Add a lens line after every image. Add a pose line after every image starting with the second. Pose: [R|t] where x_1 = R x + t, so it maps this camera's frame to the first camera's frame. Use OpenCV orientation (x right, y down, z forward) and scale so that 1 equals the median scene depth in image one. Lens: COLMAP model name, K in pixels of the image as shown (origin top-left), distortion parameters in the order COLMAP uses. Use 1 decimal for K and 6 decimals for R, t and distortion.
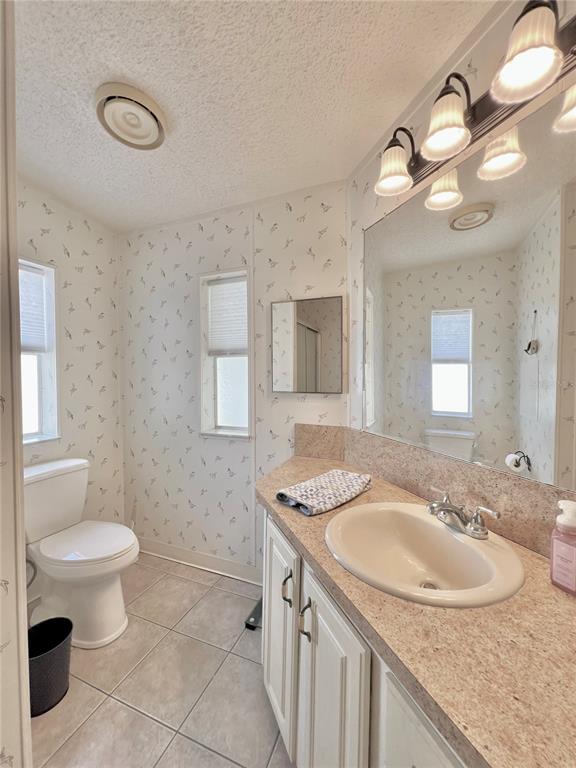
lens RADIAL K [[308.0, 0, 288.6], [0, 308.0, 386.1], [0, 0, 1]] dist [-0.002698, 0.000926]
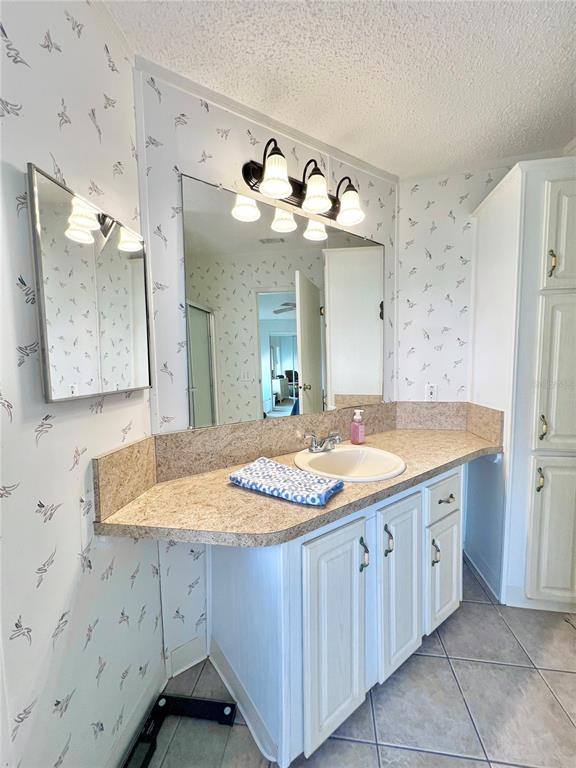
lens RADIAL K [[308.0, 0, 289.6], [0, 308.0, 386.1], [0, 0, 1]] dist [-0.002698, 0.000926]
pose [[-0.240894, -0.073472, 0.967766, -0.518704], [0.047955, 0.995012, 0.087477, -0.021394], [-0.969366, 0.067482, -0.236169, 0.809658]]
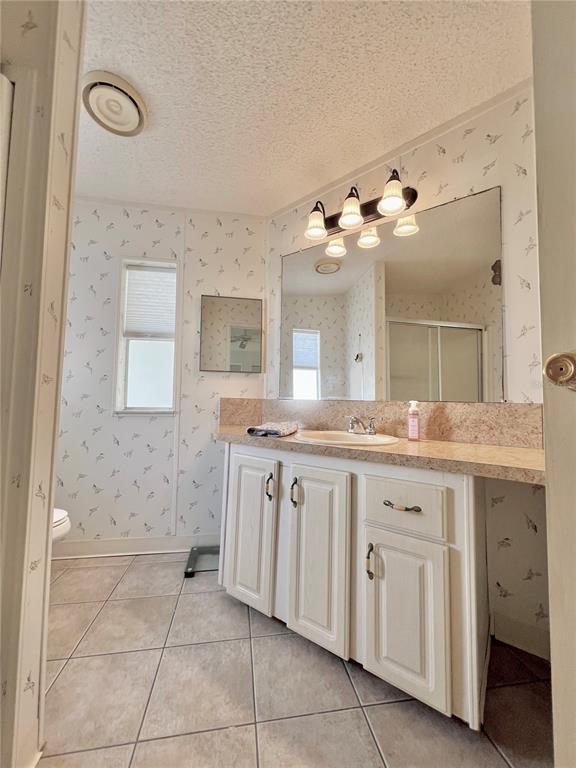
lens RADIAL K [[308.0, 0, 289.8], [0, 308.0, 385.8], [0, 0, 1]] dist [-0.002698, 0.000926]
pose [[0.853320, 0.040597, 0.519804, -0.371628], [0.000762, 0.996866, -0.079107, 0.170219], [-0.521387, 0.067899, 0.850615, -0.154775]]
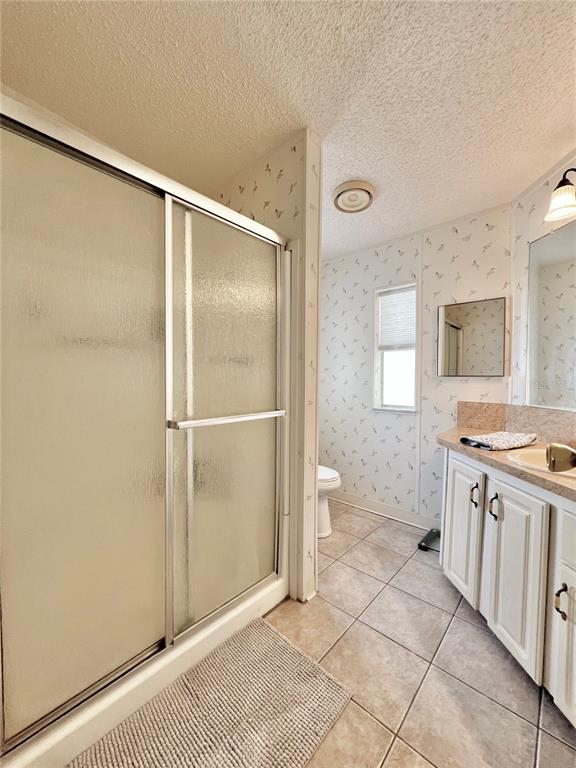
lens RADIAL K [[308.0, 0, 287.6], [0, 308.0, 386.2], [0, 0, 1]] dist [-0.002698, 0.000926]
pose [[0.935339, 0.014194, -0.353467, -0.186916], [-0.016263, 0.999864, -0.002884, 0.075474], [0.353378, 0.008446, 0.935442, -0.423070]]
